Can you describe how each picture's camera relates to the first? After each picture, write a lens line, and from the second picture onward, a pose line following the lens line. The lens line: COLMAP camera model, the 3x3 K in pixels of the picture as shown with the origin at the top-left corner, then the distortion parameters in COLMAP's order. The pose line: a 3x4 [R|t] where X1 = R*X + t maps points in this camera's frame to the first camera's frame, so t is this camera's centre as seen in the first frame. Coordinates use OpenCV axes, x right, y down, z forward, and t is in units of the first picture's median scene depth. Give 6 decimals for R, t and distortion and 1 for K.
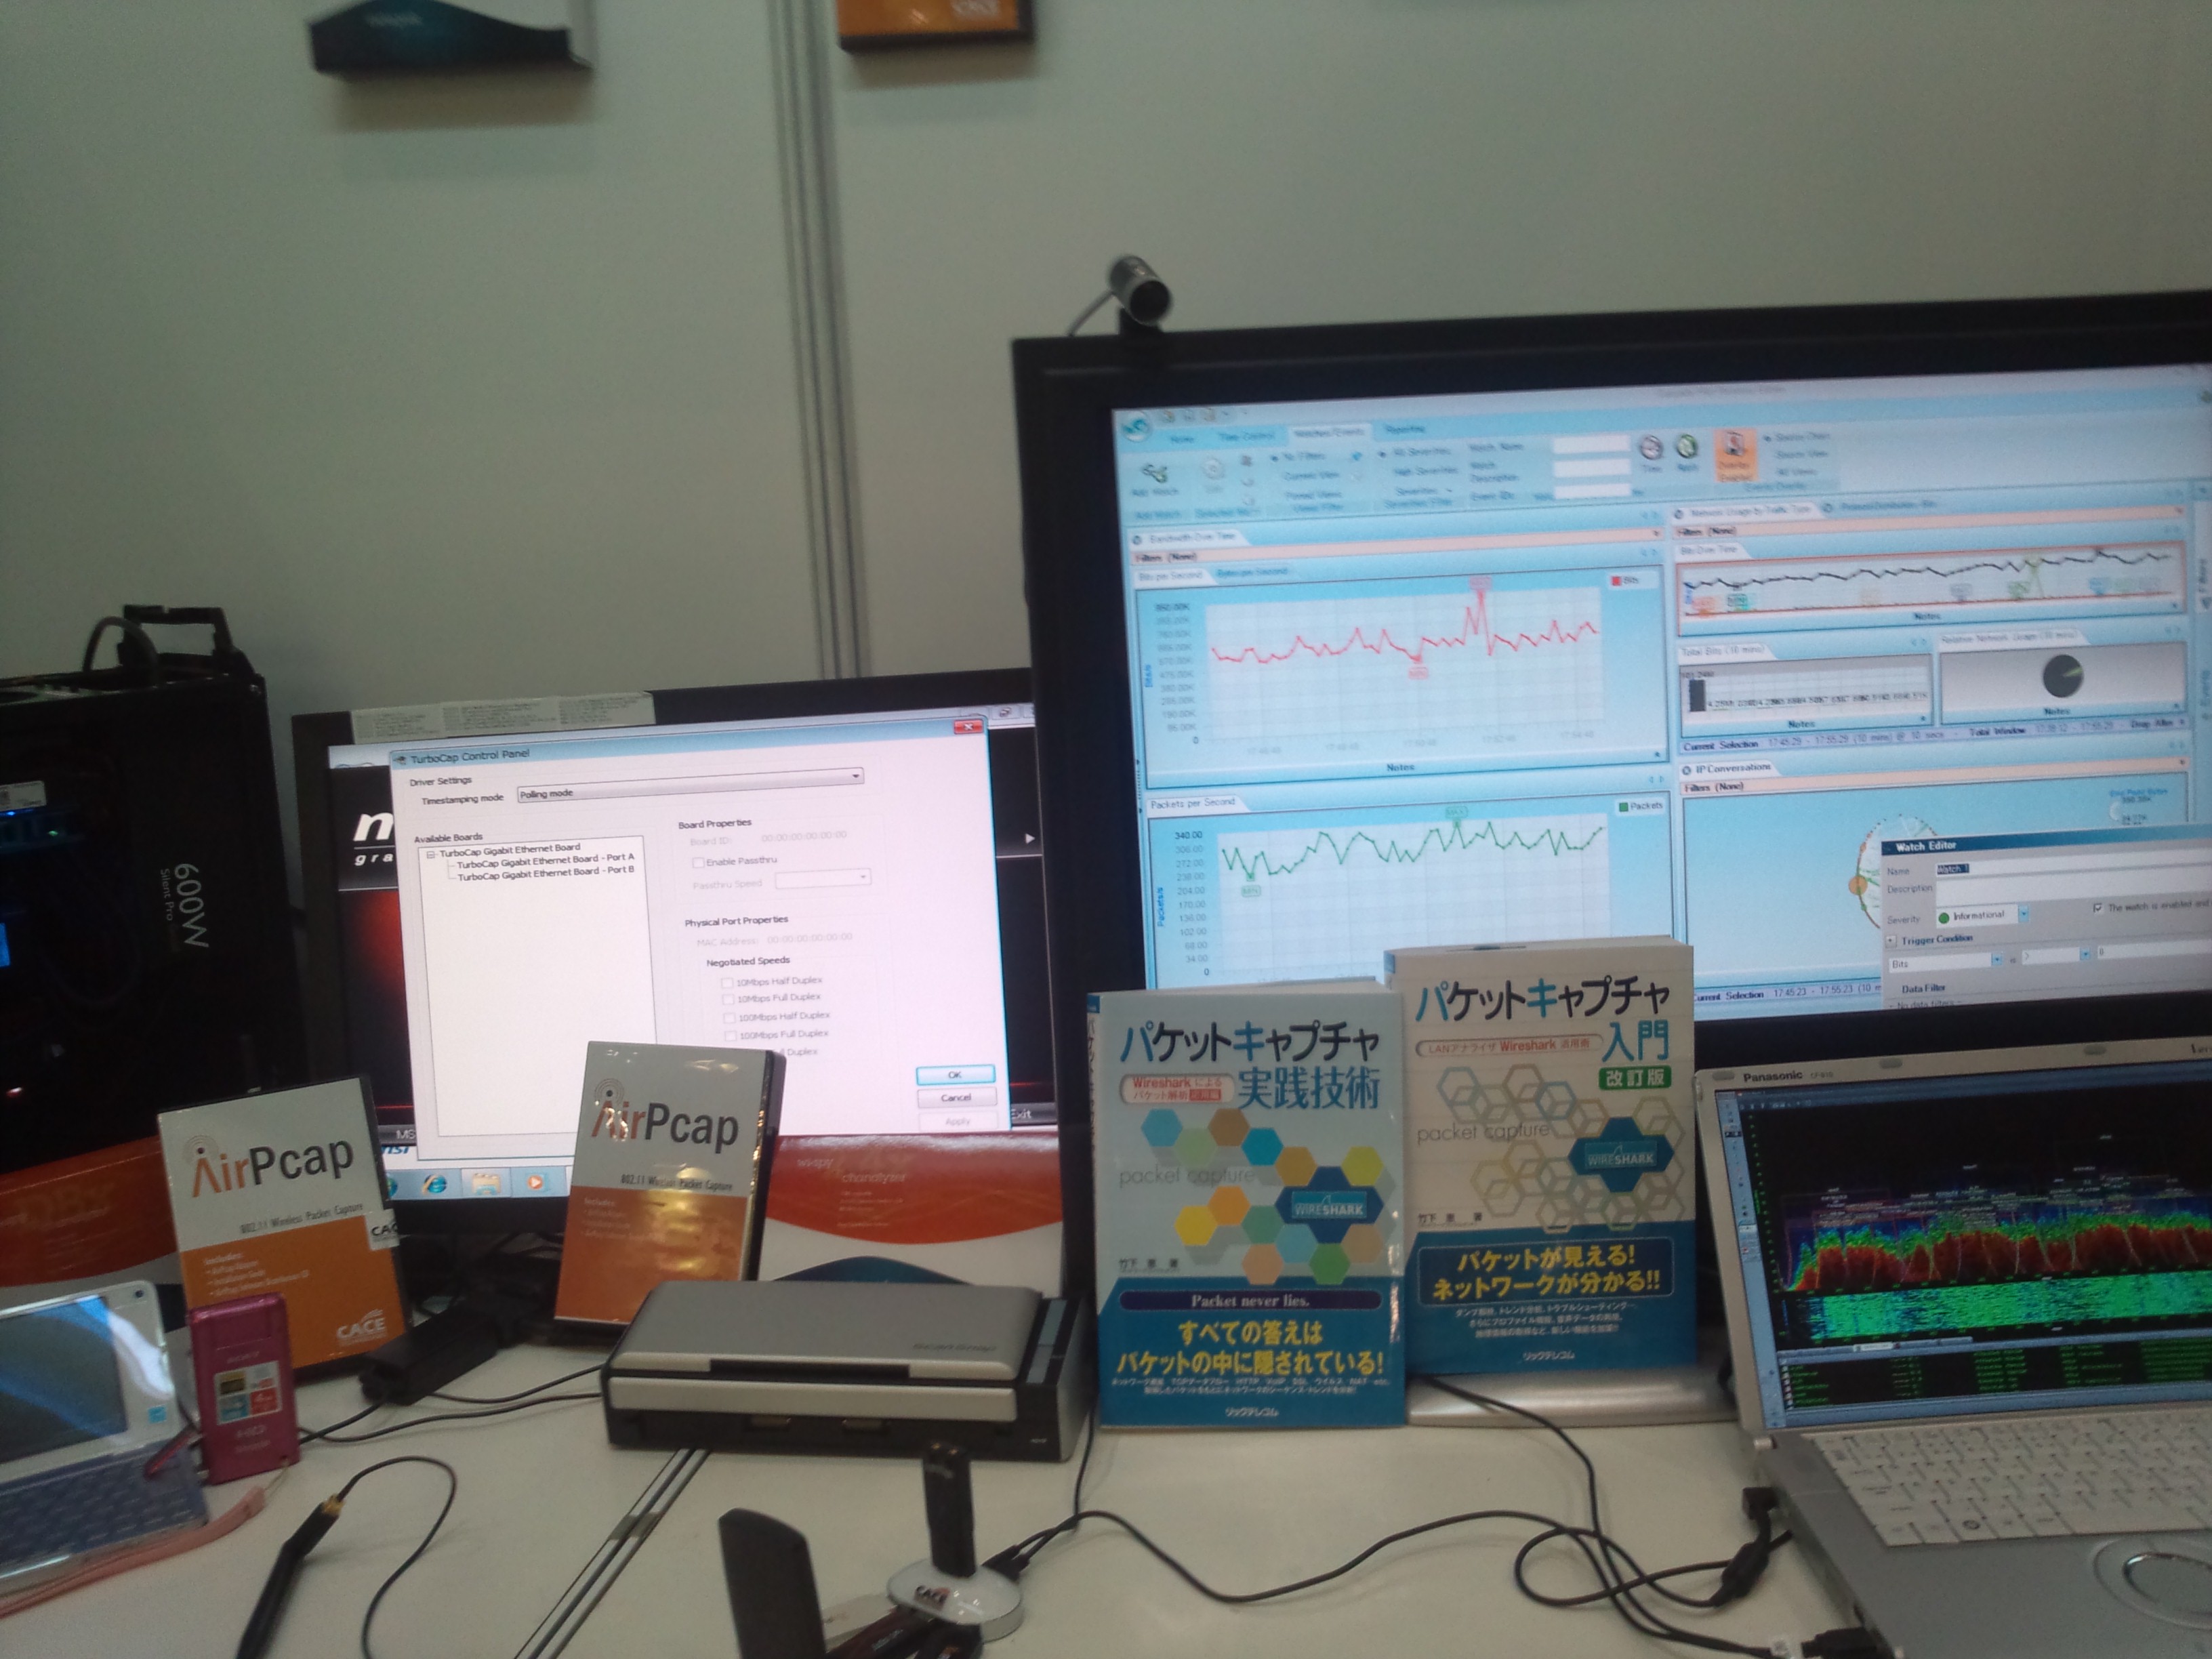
lens RADIAL K [[1991.8, 0, 1106.2], [0, 1991.8, 790.8], [0, 0, 1]] dist [-0.071911, -0.004138]
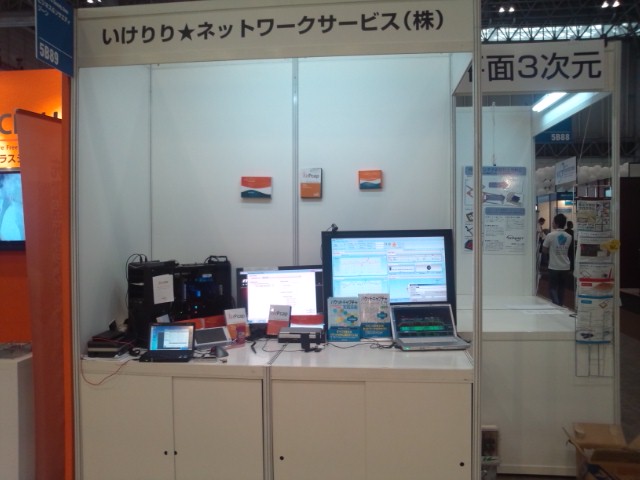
lens RADIAL K [[607.7, 0, 266.5], [0, 607.7, 239.2], [0, 0, 1]] dist [0.003040, -0.001816]
pose [[0.999590, 0.028615, -0.001280, -0.313125], [-0.028474, 0.987832, -0.152899, 0.283790], [-0.003111, 0.152873, 0.988241, -1.988981]]
